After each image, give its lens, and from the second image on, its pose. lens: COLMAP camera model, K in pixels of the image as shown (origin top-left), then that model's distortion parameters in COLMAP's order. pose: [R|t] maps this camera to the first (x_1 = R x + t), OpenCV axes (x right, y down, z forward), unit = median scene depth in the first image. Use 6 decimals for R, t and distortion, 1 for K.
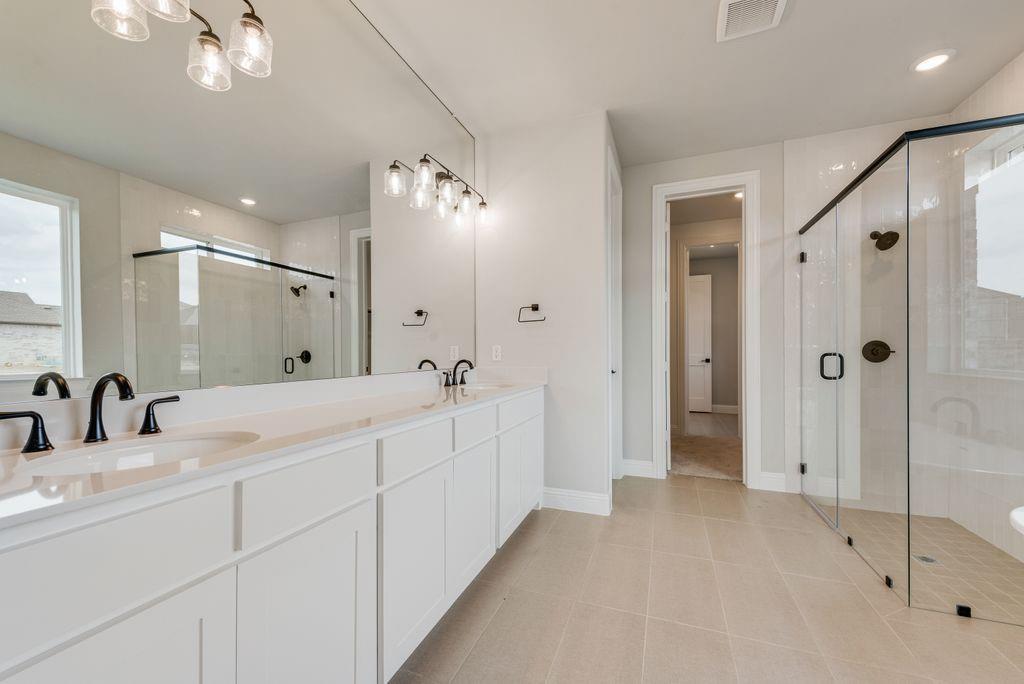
lens RADIAL K [[402.3, 0, 513.8], [0, 402.3, 348.3], [0, 0, 1]] dist [0.001137, 0.000160]
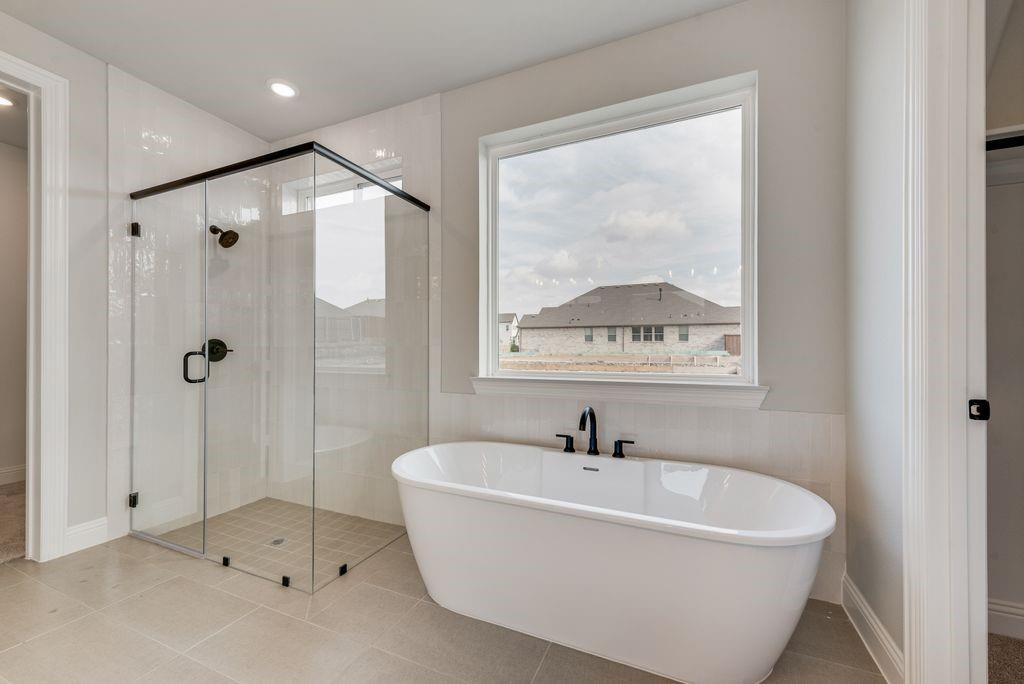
lens RADIAL K [[402.3, 0, 513.8], [0, 402.3, 348.3], [0, 0, 1]] dist [0.001137, 0.000160]
pose [[0.057382, 0.008800, 0.998314, -0.020392], [-0.011176, 0.999904, -0.008171, 0.003136], [-0.998290, -0.010688, 0.057475, 0.227096]]
